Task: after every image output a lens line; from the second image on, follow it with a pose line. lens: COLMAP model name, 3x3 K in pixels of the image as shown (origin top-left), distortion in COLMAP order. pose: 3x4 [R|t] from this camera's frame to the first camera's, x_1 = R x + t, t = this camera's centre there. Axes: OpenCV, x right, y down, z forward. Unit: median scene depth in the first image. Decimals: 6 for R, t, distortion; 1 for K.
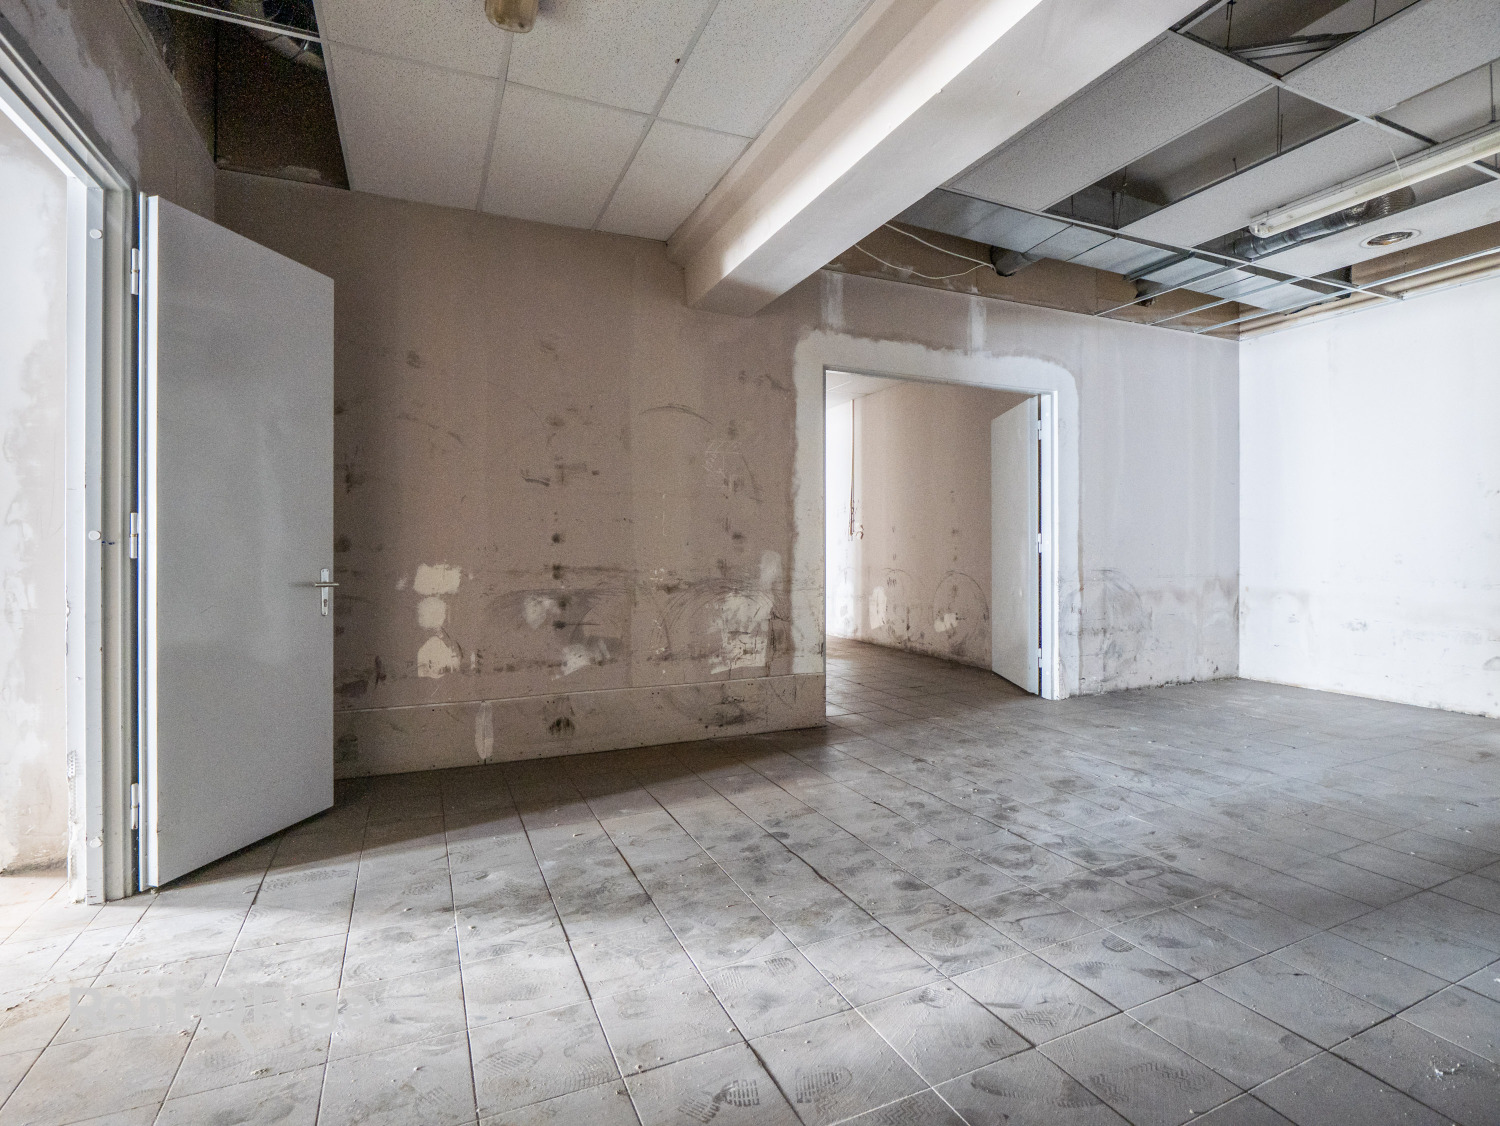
lens RADIAL K [[717.7, 0, 745.0], [0, 717.7, 551.8], [0, 0, 1]] dist [-0.004251, -0.005459]
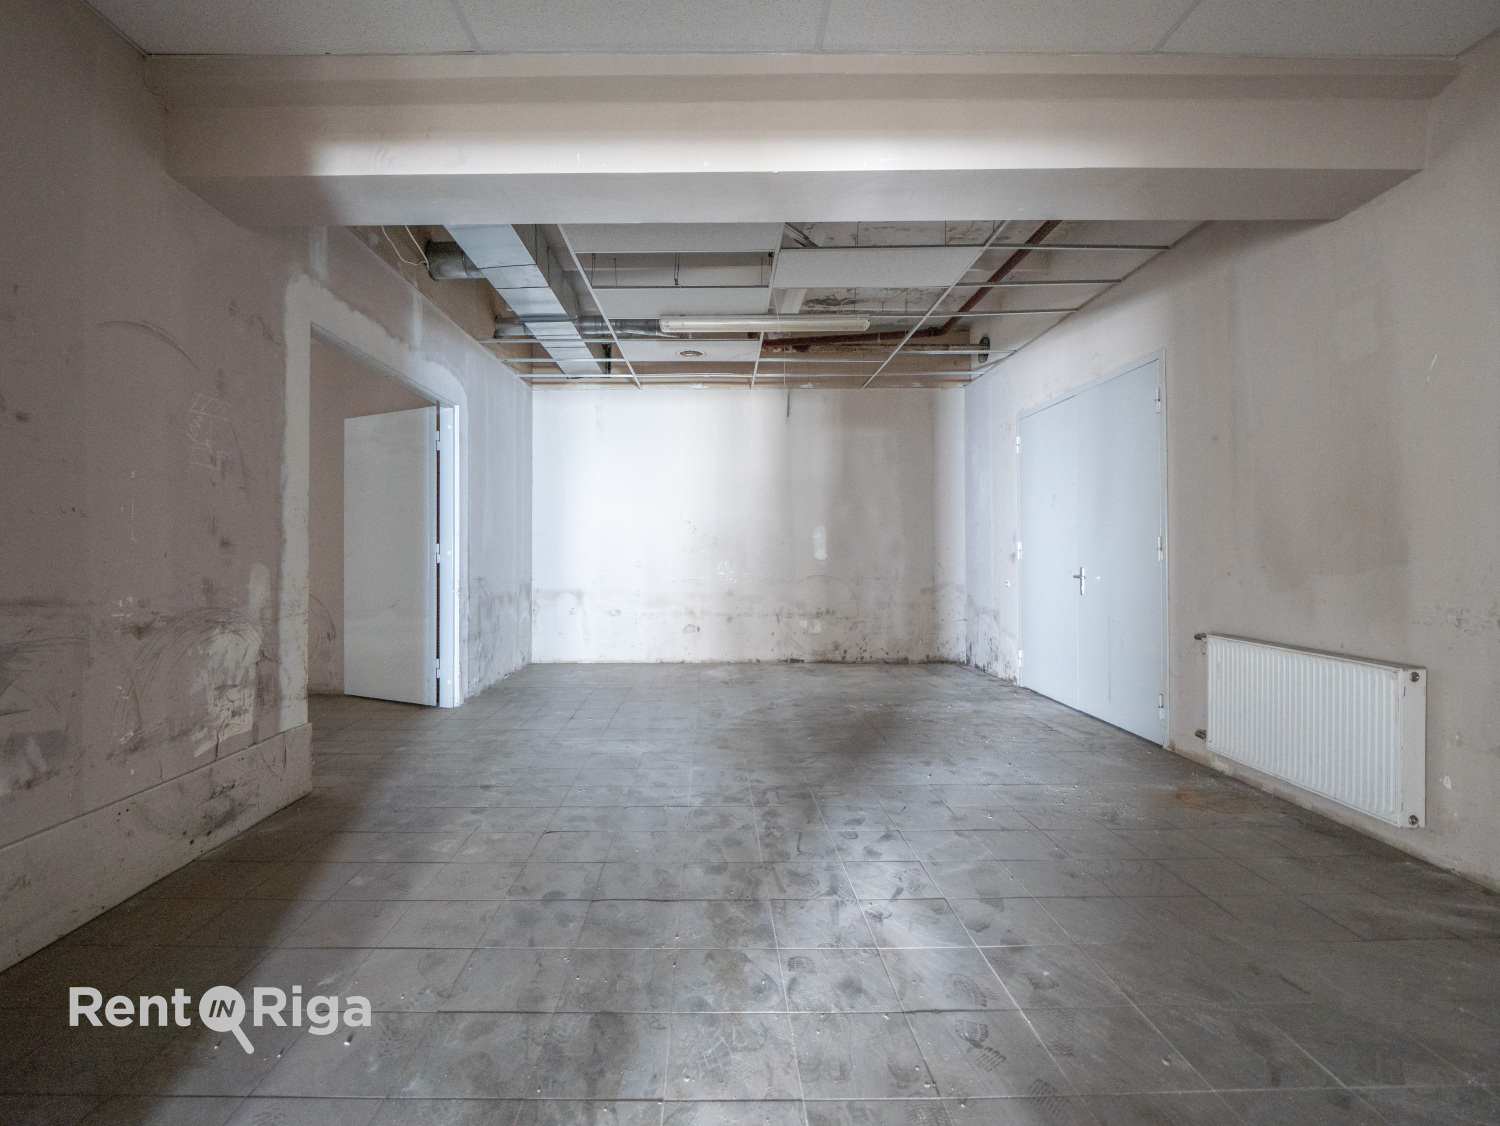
lens RADIAL K [[717.7, 0, 690.4], [0, 717.7, 553.4], [0, 0, 1]] dist [-0.004251, -0.005459]
pose [[0.419195, 0.001119, 0.907895, -0.462001], [0.009991, 0.999933, -0.005845, -0.004185], [-0.907841, 0.011521, 0.419156, 0.342997]]
